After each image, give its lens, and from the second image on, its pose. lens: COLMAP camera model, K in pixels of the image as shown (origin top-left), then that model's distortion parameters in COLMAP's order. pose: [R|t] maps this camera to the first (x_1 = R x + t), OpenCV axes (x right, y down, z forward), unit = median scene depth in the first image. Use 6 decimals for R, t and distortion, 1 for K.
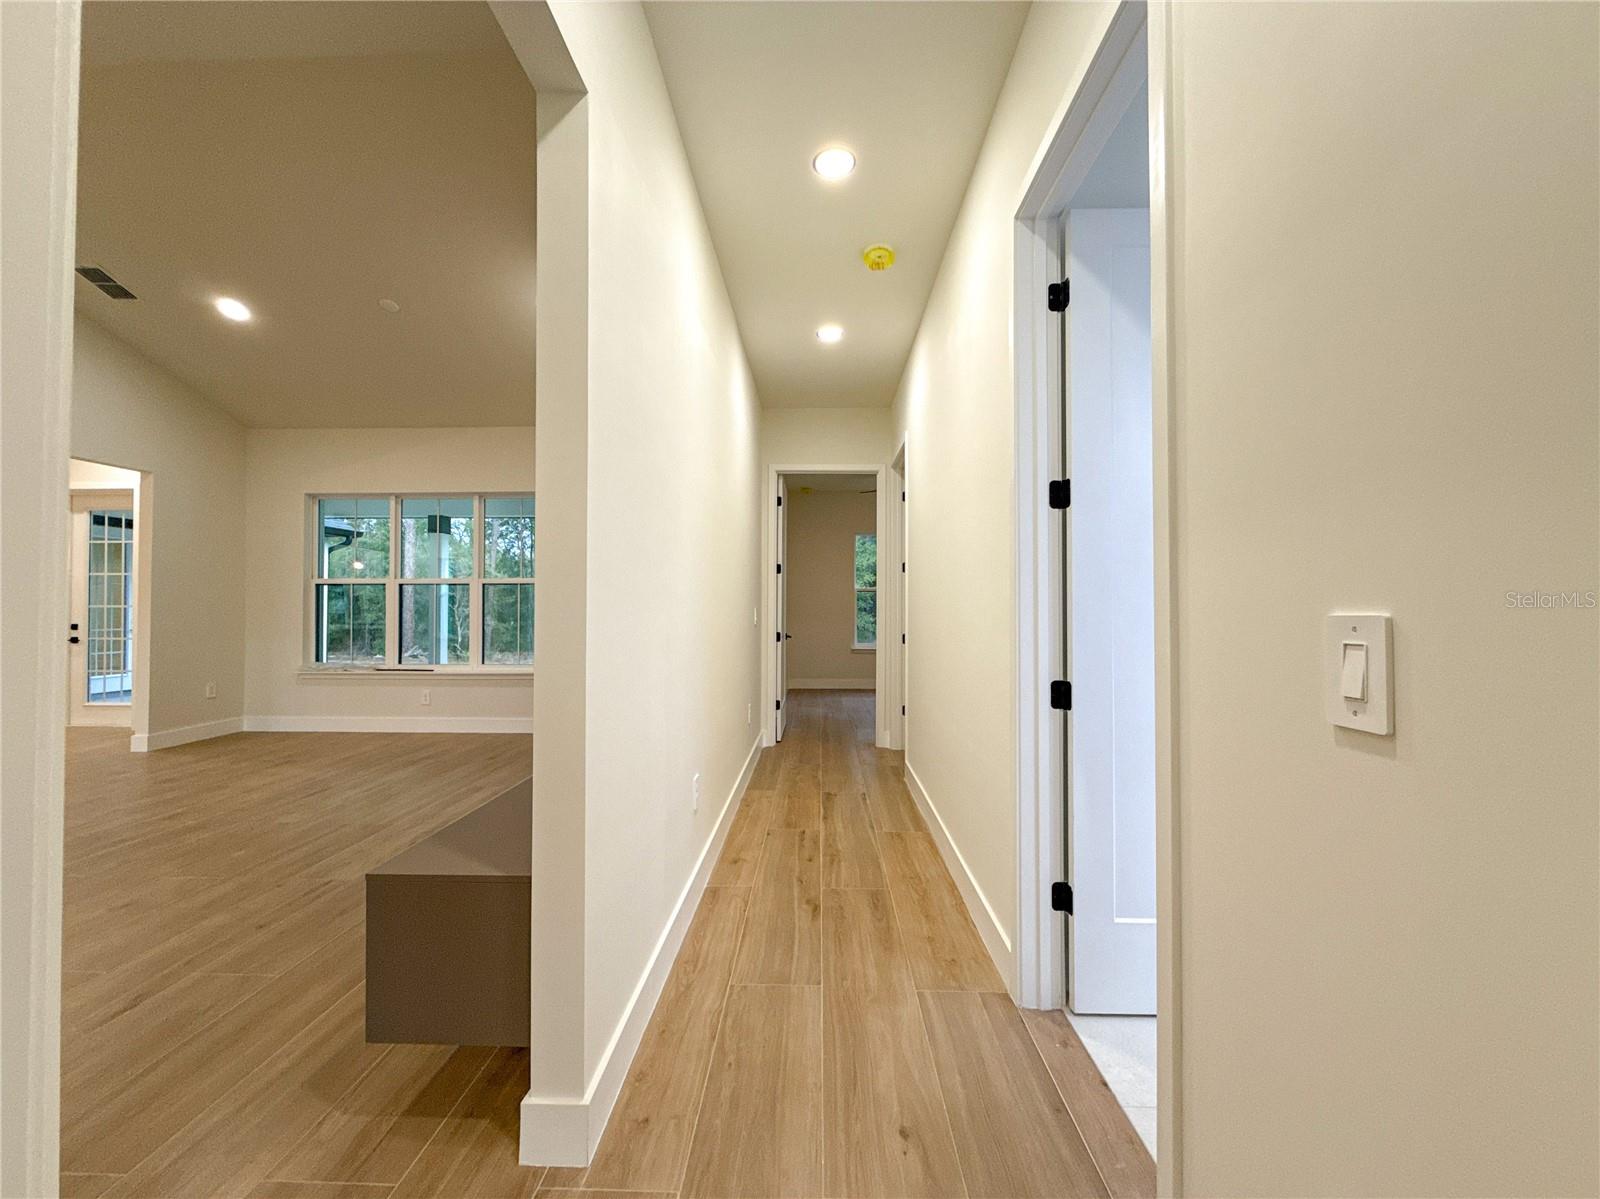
lens RADIAL K [[644.9, 0, 795.1], [0, 644.9, 598.6], [0, 0, 1]] dist [0.017780, -0.008410]
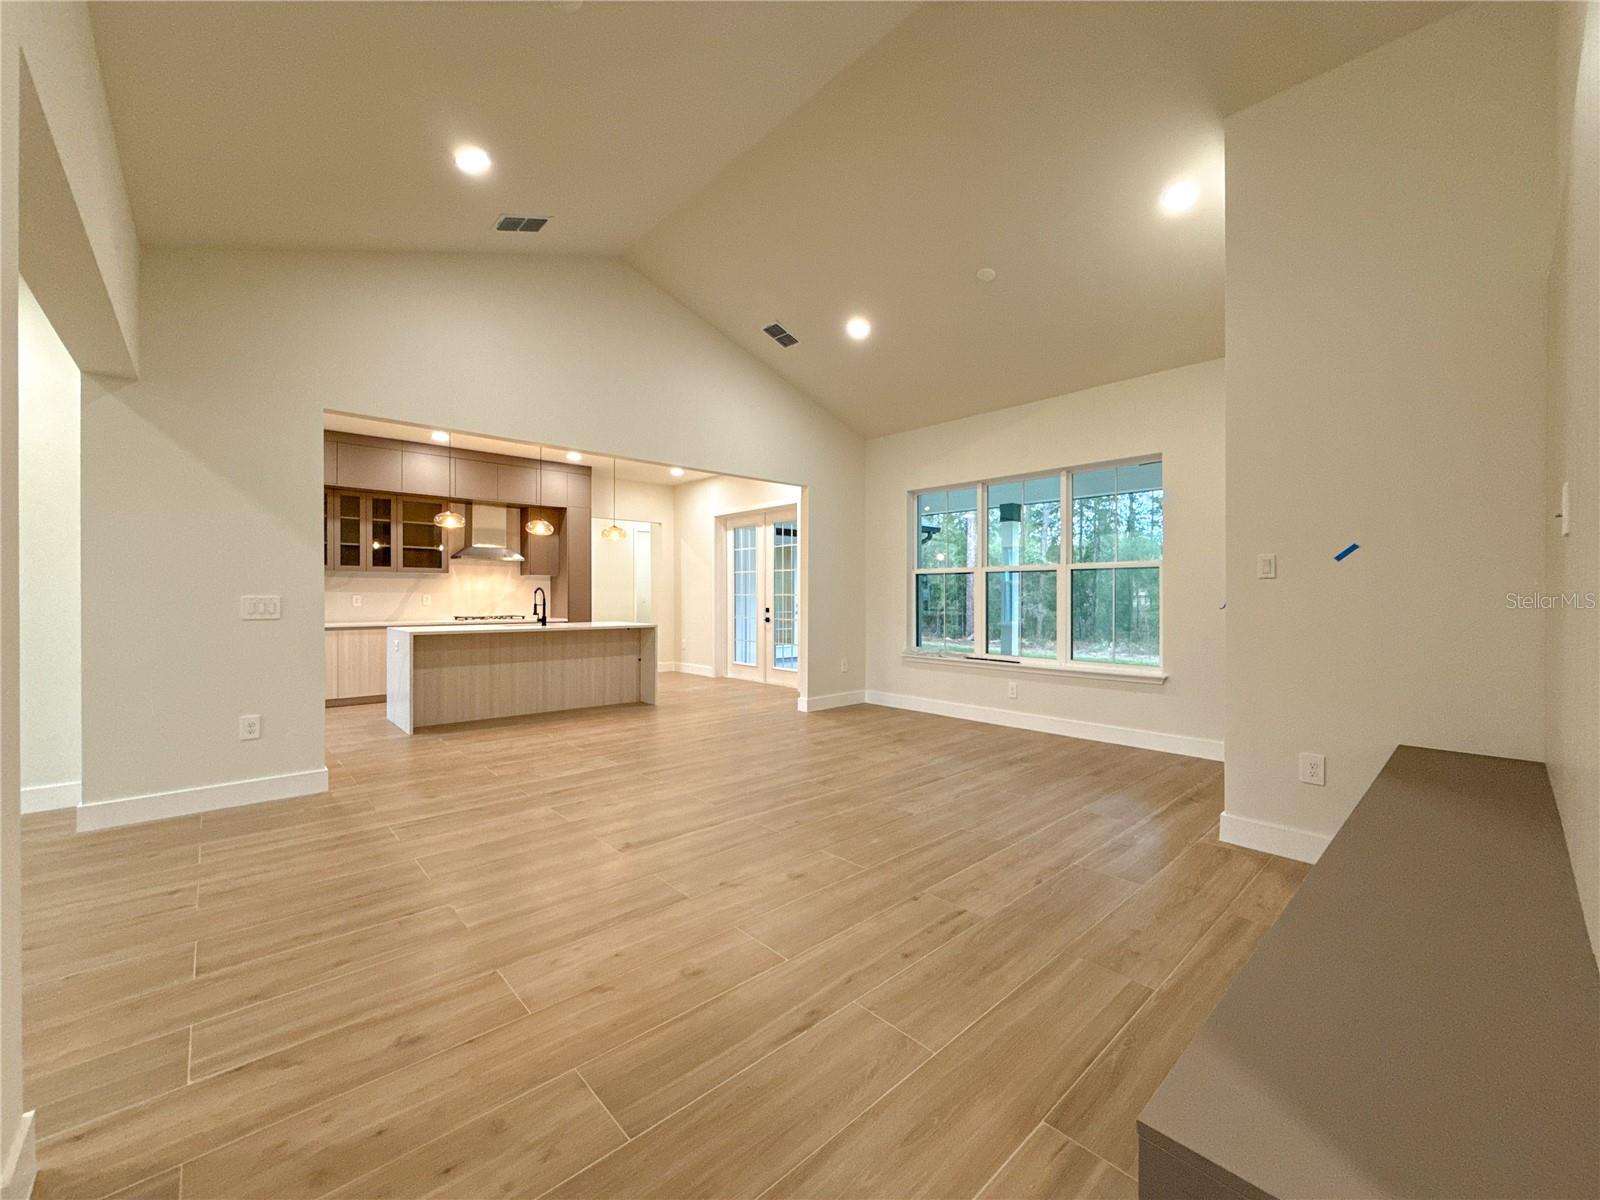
lens RADIAL K [[644.9, 0, 795.1], [0, 644.9, 599.1], [0, 0, 1]] dist [0.017780, -0.008410]
pose [[0.700045, 0.004414, -0.714085, -0.112649], [0.009372, 0.999838, 0.015368, 0.000579], [0.714037, -0.017451, 0.699891, 0.105989]]
